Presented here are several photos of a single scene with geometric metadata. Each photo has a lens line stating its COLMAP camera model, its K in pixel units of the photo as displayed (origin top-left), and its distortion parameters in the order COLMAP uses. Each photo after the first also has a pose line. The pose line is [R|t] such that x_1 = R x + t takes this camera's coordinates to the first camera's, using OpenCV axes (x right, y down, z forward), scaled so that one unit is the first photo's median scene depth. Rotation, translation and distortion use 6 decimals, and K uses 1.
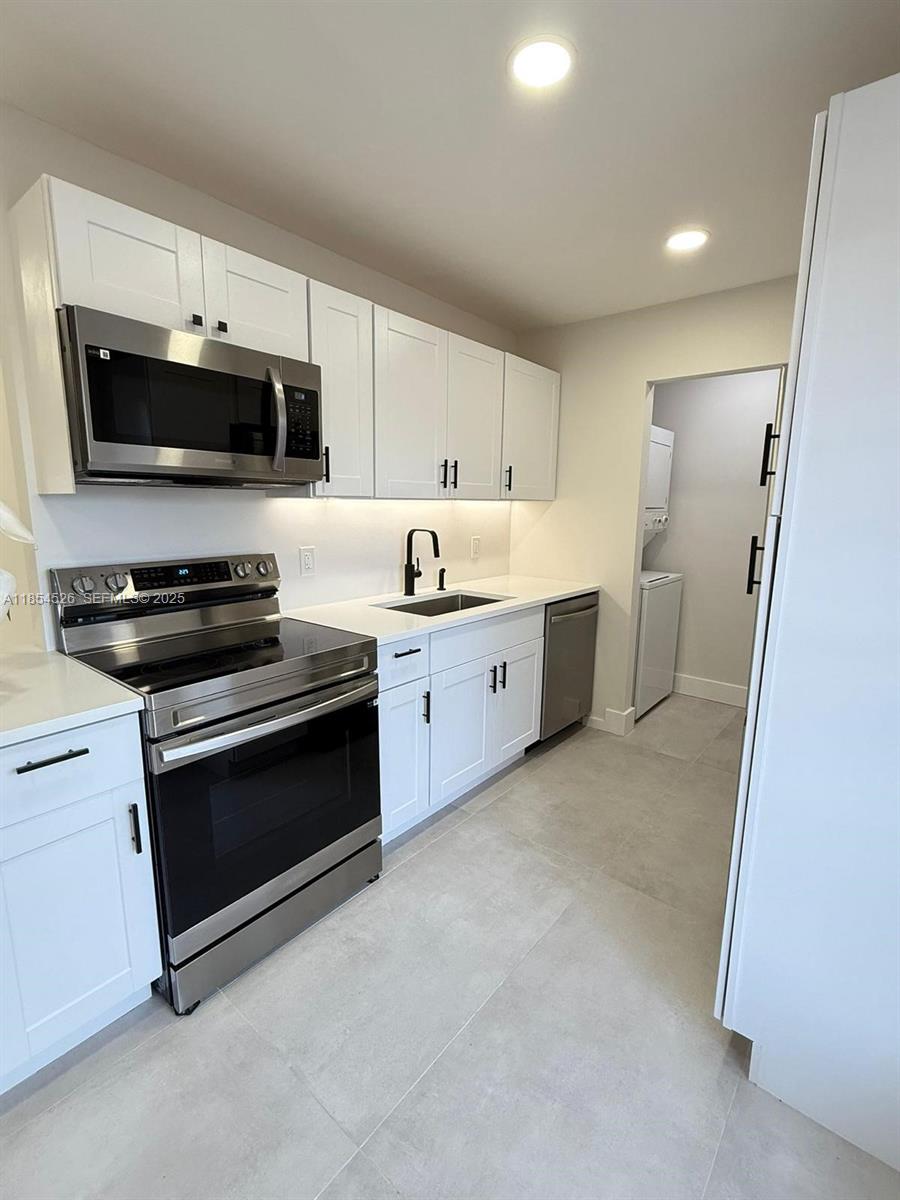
lens RADIAL K [[558.0, 0, 447.5], [0, 558.0, 603.4], [0, 0, 1]] dist [0.000299, -0.000181]
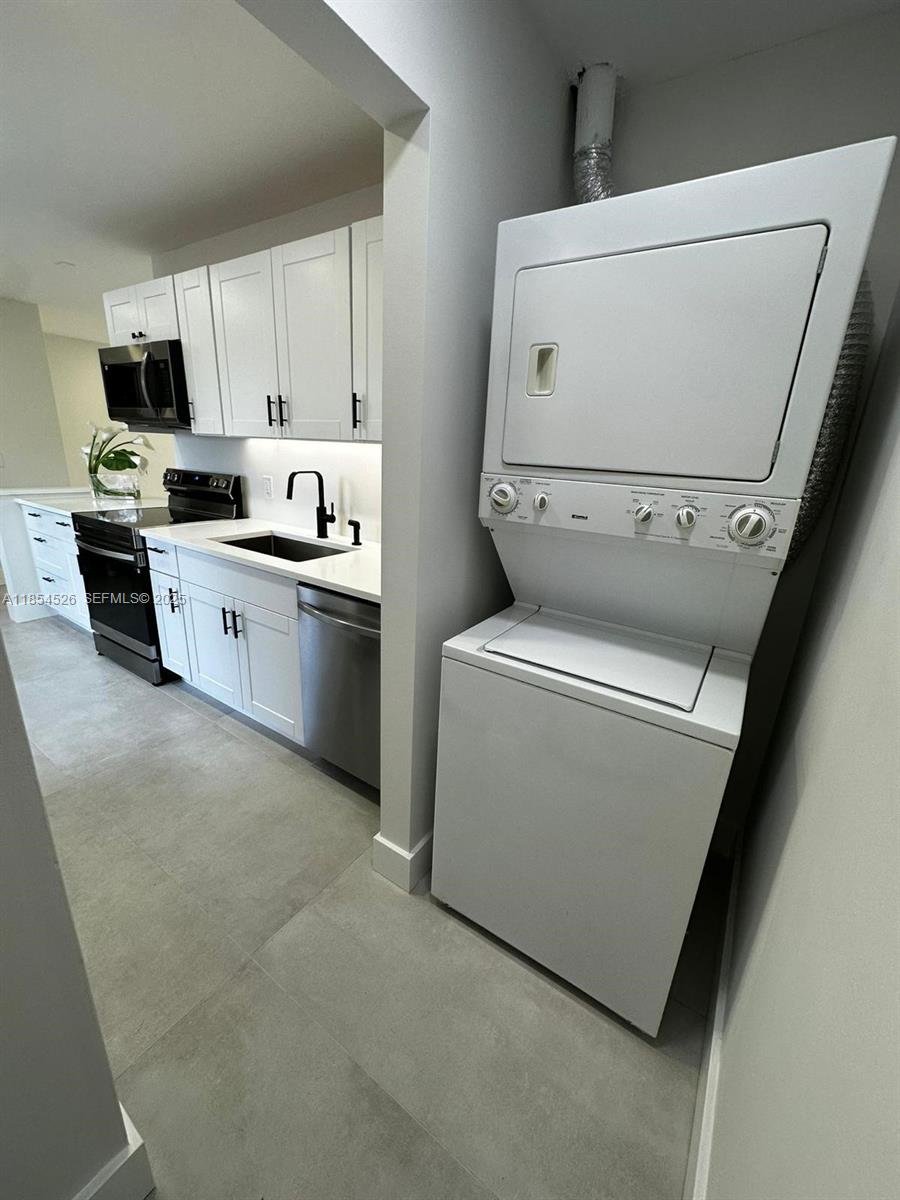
lens RADIAL K [[480.5, 0, 443.7], [0, 480.5, 599.7], [0, 0, 1]] dist [-0.008258, 0.000457]
pose [[0.090309, 0.297358, -0.950485, 0.879750], [-0.220915, 0.936590, 0.272021, -0.209516], [0.971103, 0.185410, 0.150273, 1.180605]]
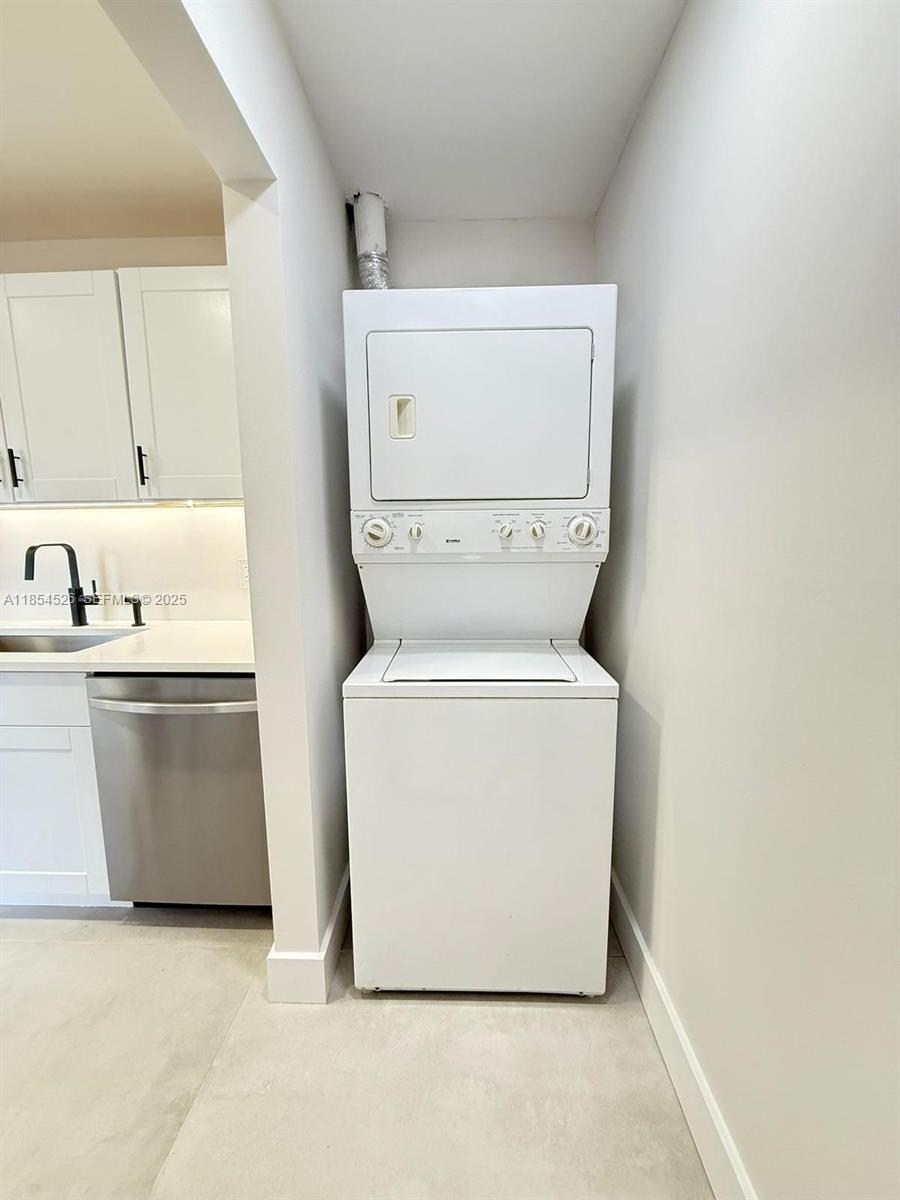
lens RADIAL K [[480.5, 0, 448.3], [0, 480.5, 595.1], [0, 0, 1]] dist [-0.008258, 0.000457]
pose [[0.605687, 0.091160, -0.790464, 0.851169], [-0.124824, 0.992002, 0.018757, -0.146975], [0.785851, 0.087308, 0.612222, 1.059450]]
